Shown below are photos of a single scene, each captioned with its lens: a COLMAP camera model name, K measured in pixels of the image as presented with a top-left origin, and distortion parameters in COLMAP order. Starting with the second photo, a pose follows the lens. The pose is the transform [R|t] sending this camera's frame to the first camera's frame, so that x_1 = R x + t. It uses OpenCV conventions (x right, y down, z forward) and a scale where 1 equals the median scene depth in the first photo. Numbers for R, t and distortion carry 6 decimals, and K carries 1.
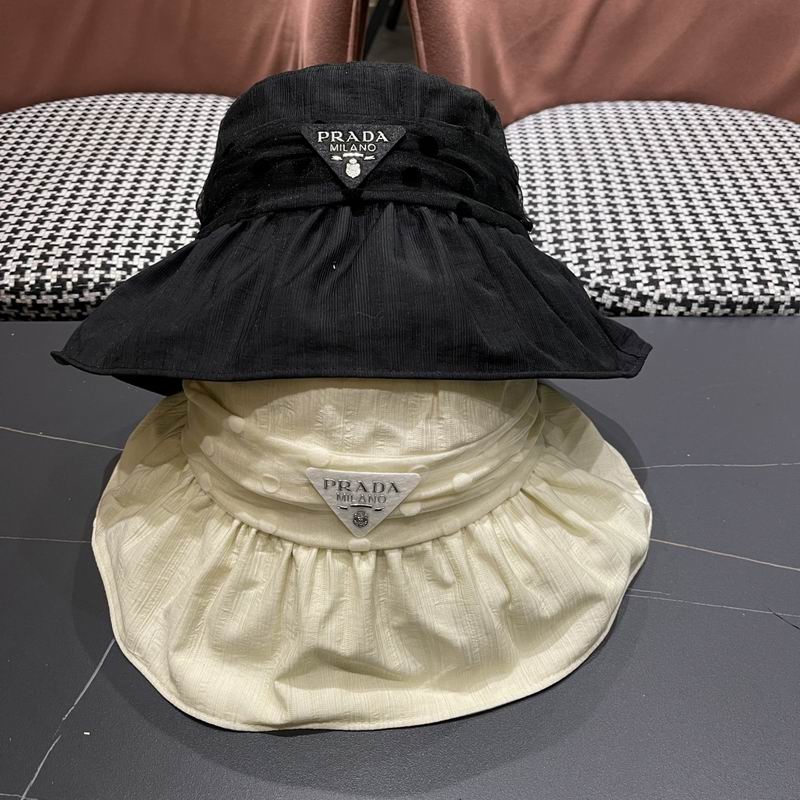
lens RADIAL K [[824.9, 0, 403.6], [0, 824.9, 407.6], [0, 0, 1]] dist [0.013420, 0.000000]
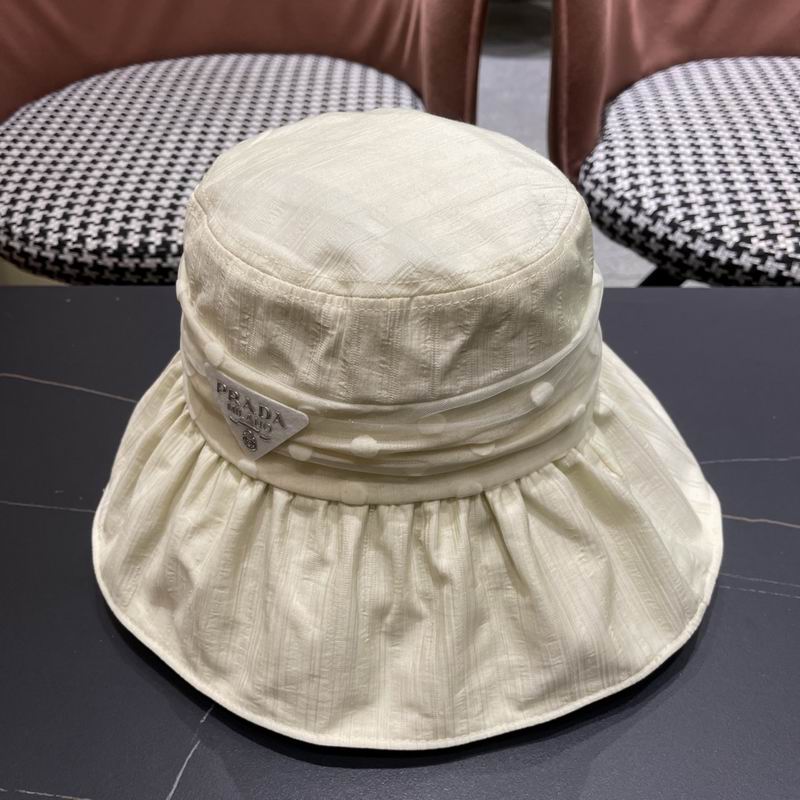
lens RADIAL K [[824.9, 0, 395.2], [0, 824.9, 413.9], [0, 0, 1]] dist [0.013420, 0.000000]
pose [[0.997553, 0.020518, -0.066840, -0.089742], [-0.019596, 0.999704, 0.014421, 0.019986], [0.067116, -0.013076, 0.997659, 0.086296]]
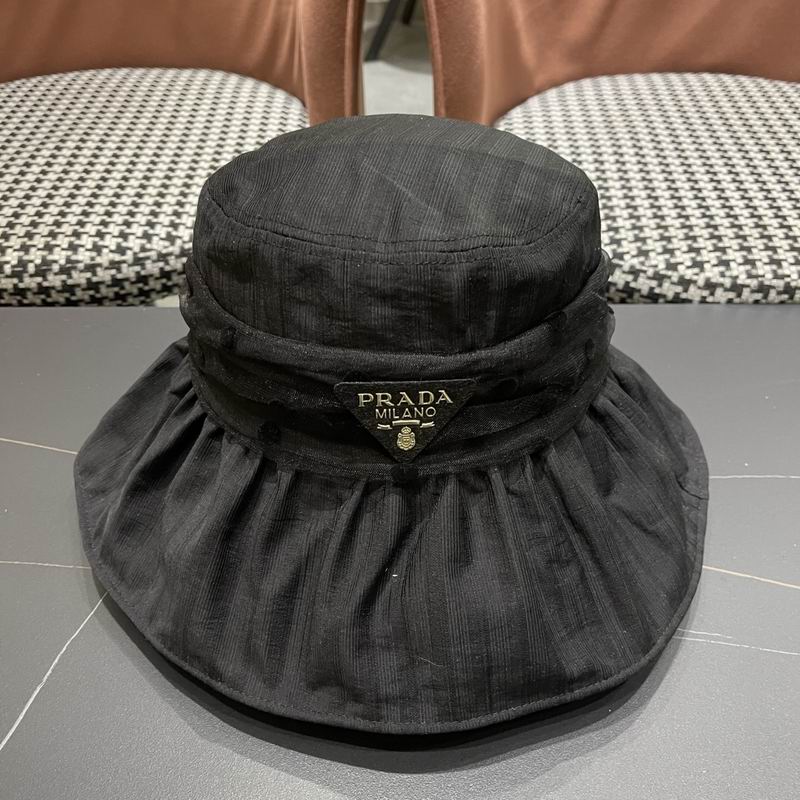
lens RADIAL K [[824.9, 0, 398.3], [0, 824.9, 408.9], [0, 0, 1]] dist [0.013420, 0.000000]
pose [[0.999650, 0.006129, -0.025748, 0.012154], [-0.006378, 0.999933, -0.009611, 0.009460], [0.025687, 0.009772, 0.999622, 0.124173]]
